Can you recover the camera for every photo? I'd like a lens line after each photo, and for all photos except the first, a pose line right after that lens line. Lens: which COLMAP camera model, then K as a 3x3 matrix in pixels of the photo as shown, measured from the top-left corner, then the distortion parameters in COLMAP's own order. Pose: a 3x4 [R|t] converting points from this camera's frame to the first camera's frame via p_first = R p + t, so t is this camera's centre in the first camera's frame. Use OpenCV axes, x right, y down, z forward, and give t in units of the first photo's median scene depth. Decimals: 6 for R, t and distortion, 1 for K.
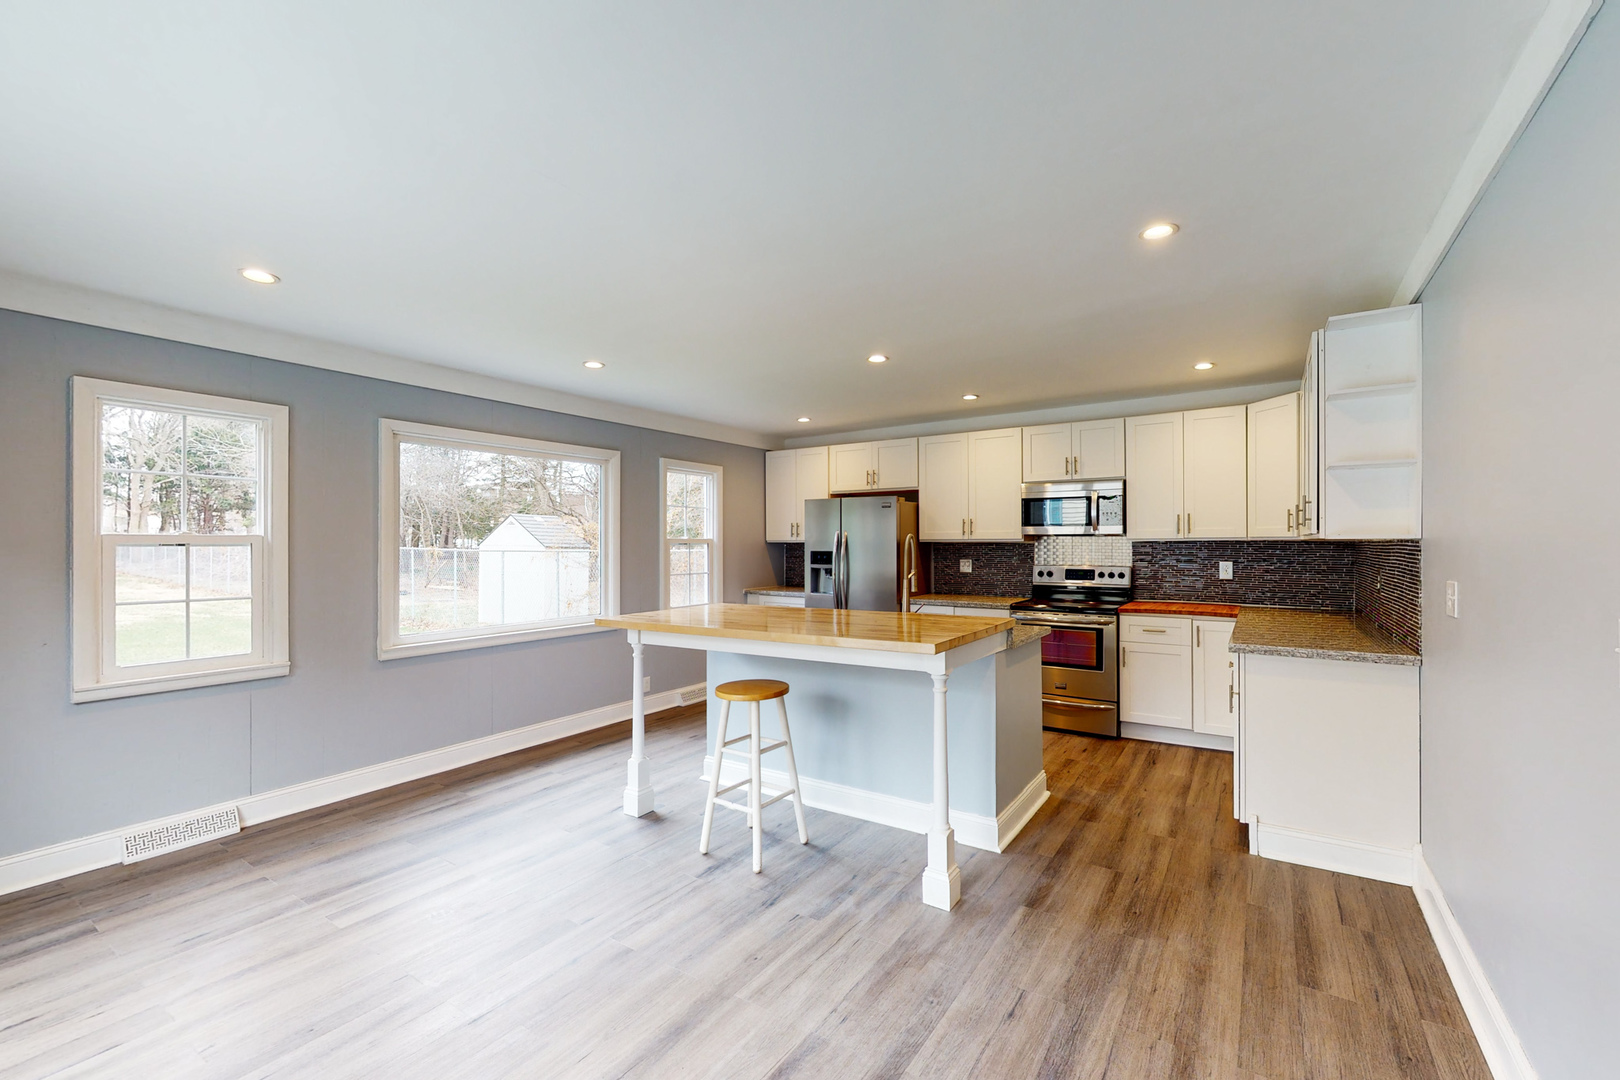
lens RADIAL K [[605.1, 0, 805.0], [0, 605.1, 541.9], [0, 0, 1]] dist [-0.000362, 0.000133]
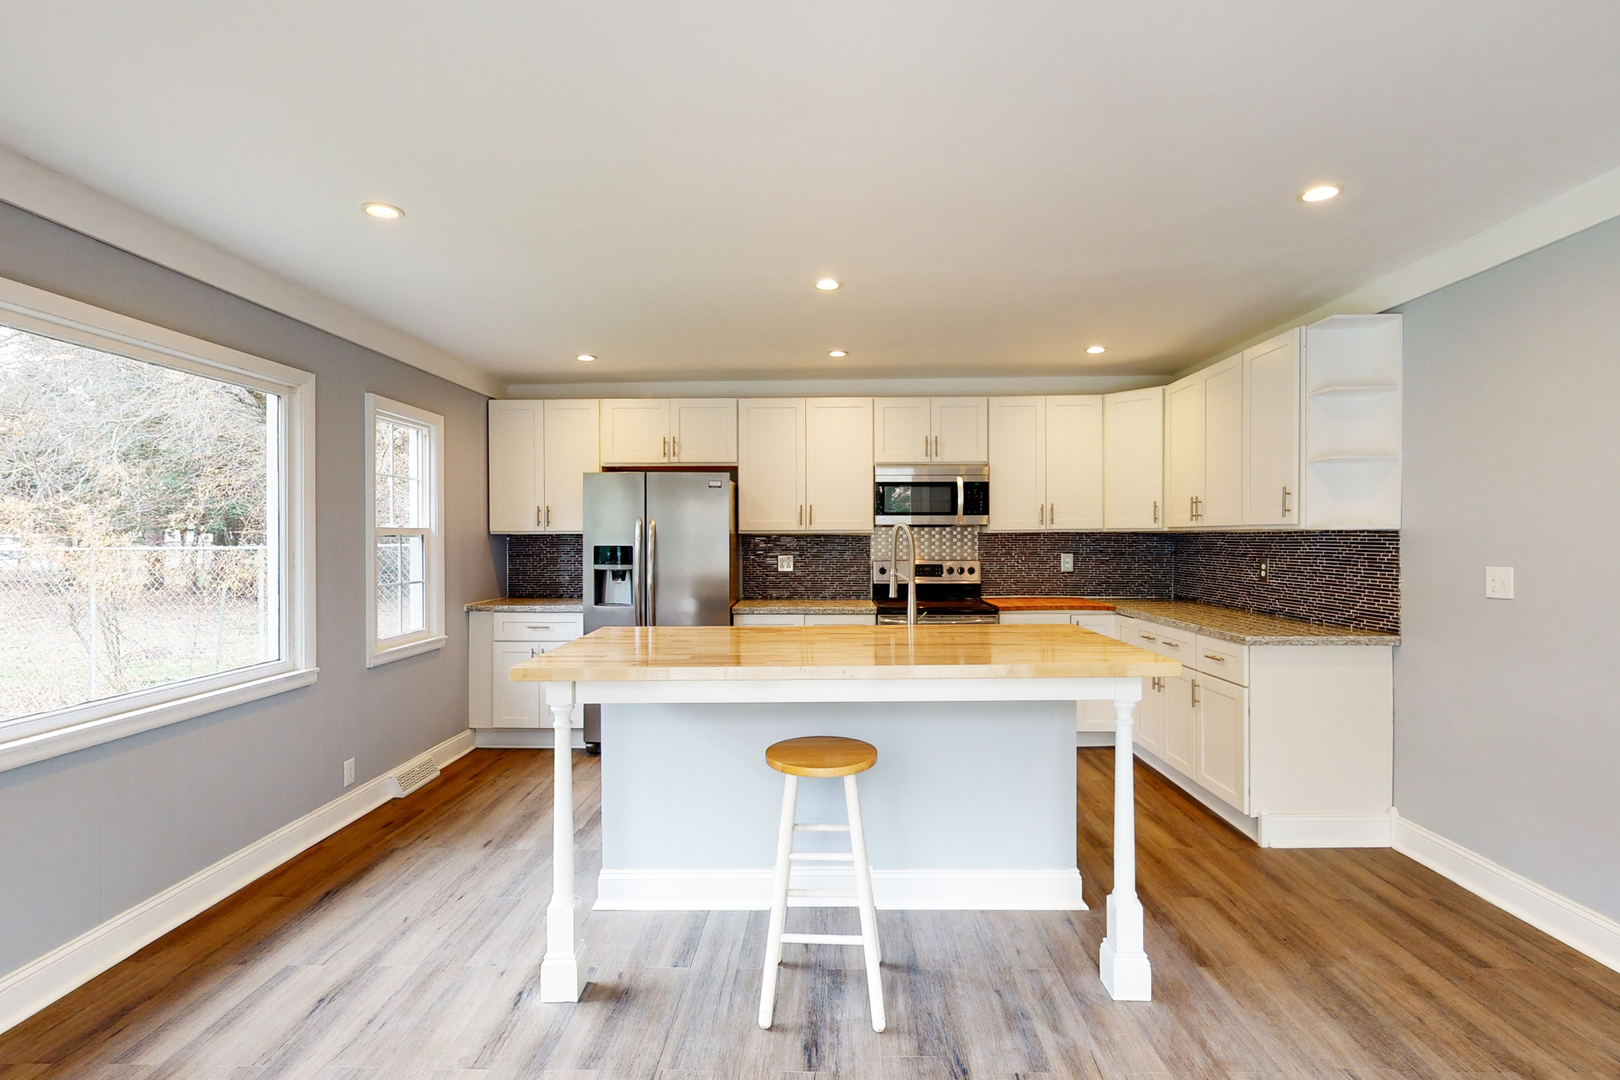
lens RADIAL K [[743.3, 0, 776.5], [0, 743.3, 540.3], [0, 0, 1]] dist [-0.000873, 0.000488]
pose [[0.869871, -0.002840, 0.493272, -0.280308], [-0.000615, 0.999976, 0.006841, 0.002636], [-0.493280, -0.006254, 0.869848, 0.171961]]
